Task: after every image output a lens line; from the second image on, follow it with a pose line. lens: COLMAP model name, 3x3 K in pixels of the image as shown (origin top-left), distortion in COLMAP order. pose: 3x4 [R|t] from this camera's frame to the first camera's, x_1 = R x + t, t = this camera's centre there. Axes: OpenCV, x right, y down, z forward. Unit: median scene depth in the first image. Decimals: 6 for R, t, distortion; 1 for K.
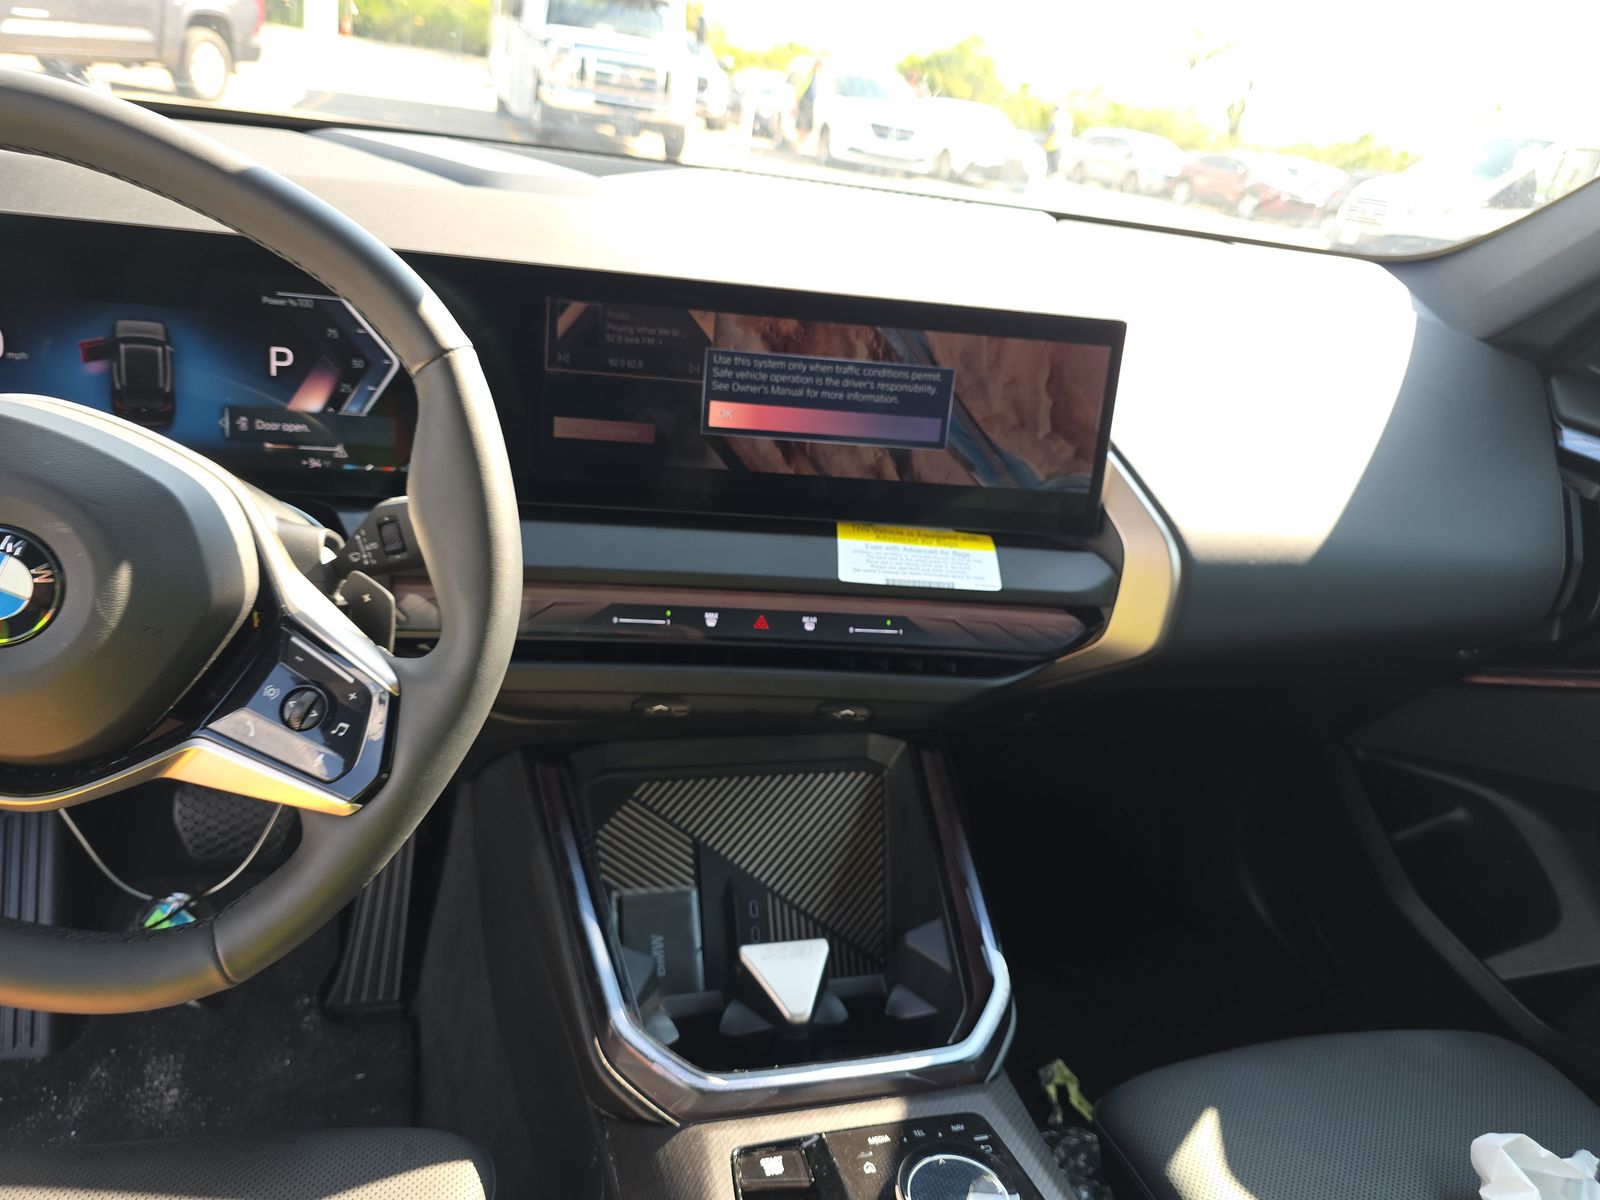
lens RADIAL K [[1084.5, 0, 794.2], [0, 1084.5, 600.8], [0, 0, 1]] dist [0.013523, -0.024034]
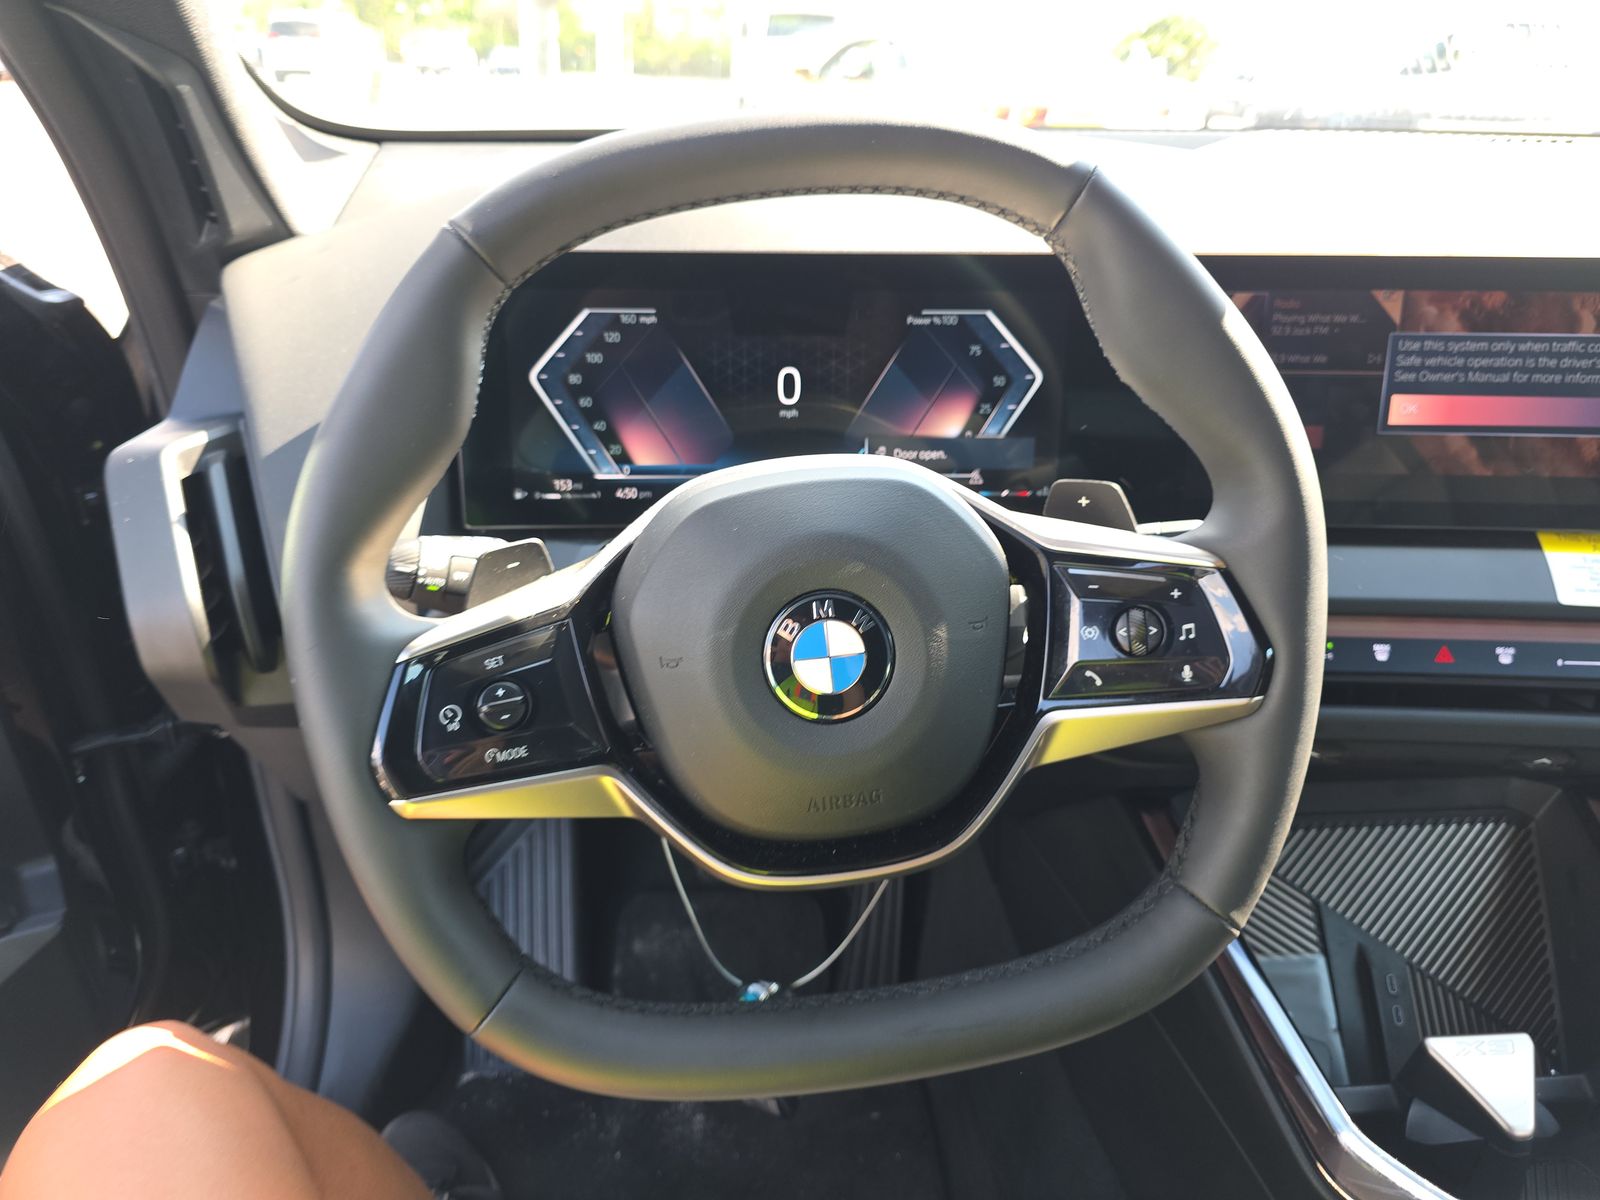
lens RADIAL K [[1084.5, 0, 800.0], [0, 1084.5, 593.1], [0, 0, 1]] dist [0.013523, -0.024034]
pose [[0.970565, -0.023369, -0.239701, -0.323071], [0.023111, 0.999725, -0.003888, -0.037267], [0.239726, -0.001766, 0.970839, 0.066552]]
